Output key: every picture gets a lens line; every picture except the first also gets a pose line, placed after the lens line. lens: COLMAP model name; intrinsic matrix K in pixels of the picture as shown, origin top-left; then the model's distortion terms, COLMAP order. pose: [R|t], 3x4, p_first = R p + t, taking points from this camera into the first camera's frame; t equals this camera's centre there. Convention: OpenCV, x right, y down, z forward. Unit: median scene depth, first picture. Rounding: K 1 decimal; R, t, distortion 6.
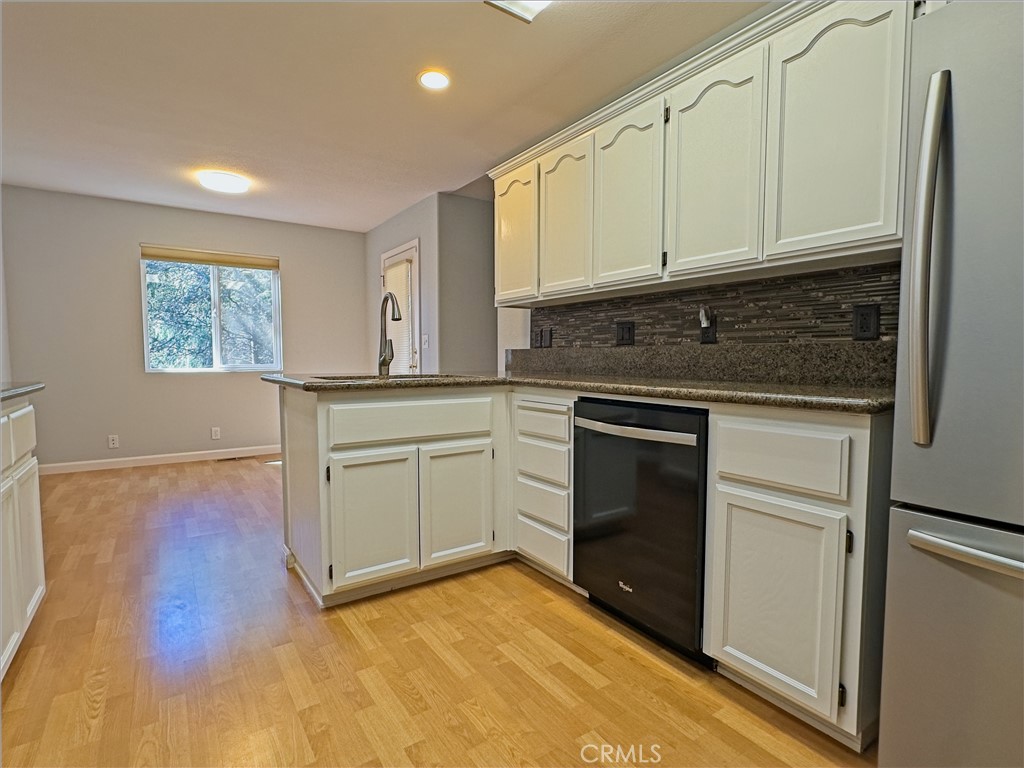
lens RADIAL K [[509.1, 0, 516.1], [0, 509.1, 388.7], [0, 0, 1]] dist [-0.014524, 0.000250]
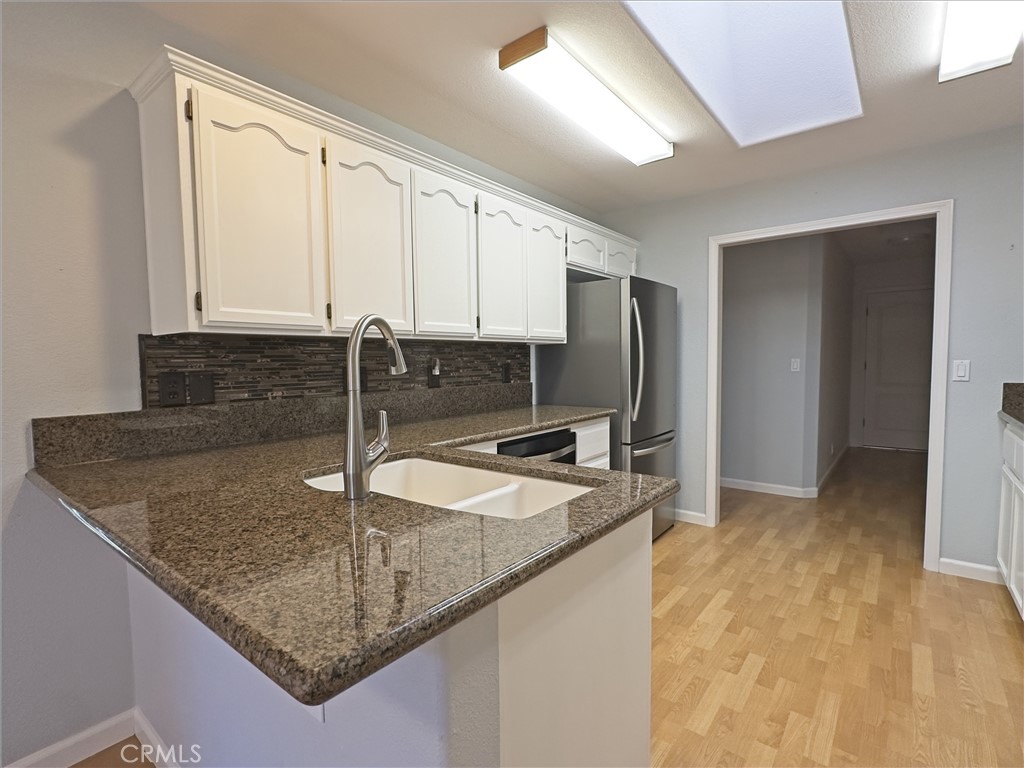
lens RADIAL K [[491.5, 0, 505.7], [0, 491.5, 386.5], [0, 0, 1]] dist [0.002075, 0.000815]
pose [[-0.271491, -0.058495, 0.960662, -0.570600], [0.064267, 0.994822, 0.078737, -0.122834], [-0.960293, 0.083115, -0.266325, 0.811916]]
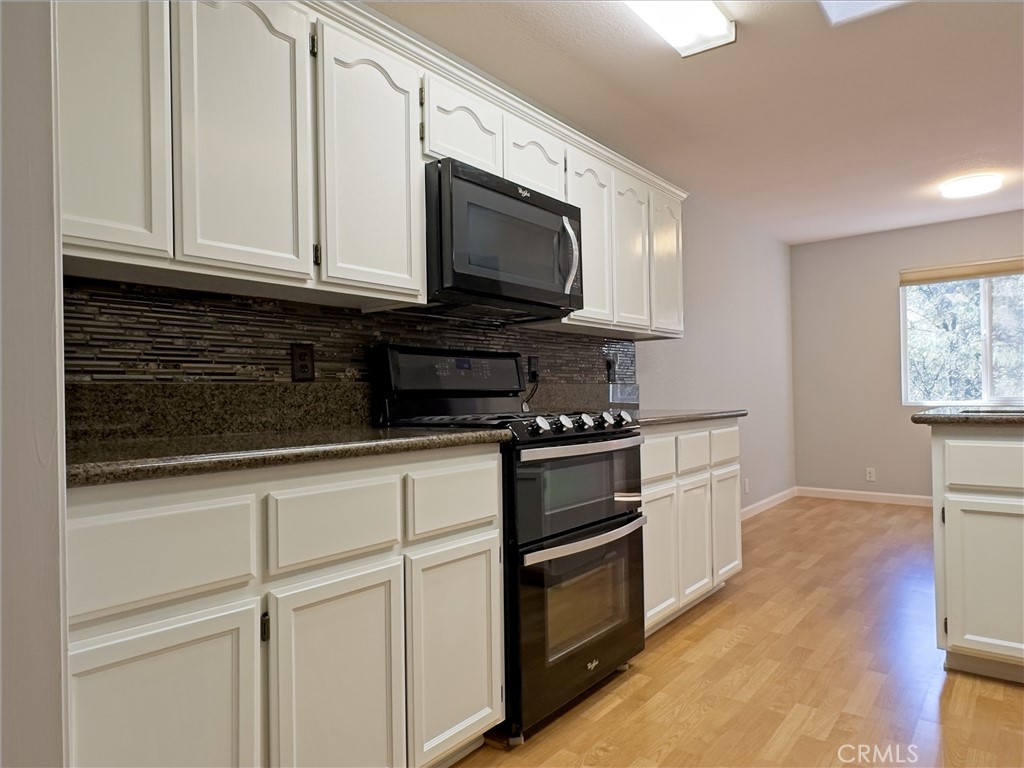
lens RADIAL K [[645.8, 0, 512.6], [0, 645.8, 391.1], [0, 0, 1]] dist [0.002675, 0.000381]
pose [[0.277752, -0.011728, -0.960581, 0.330156], [-0.043312, 0.998756, -0.024718, 0.003909], [0.959676, 0.048470, 0.276898, -0.051027]]
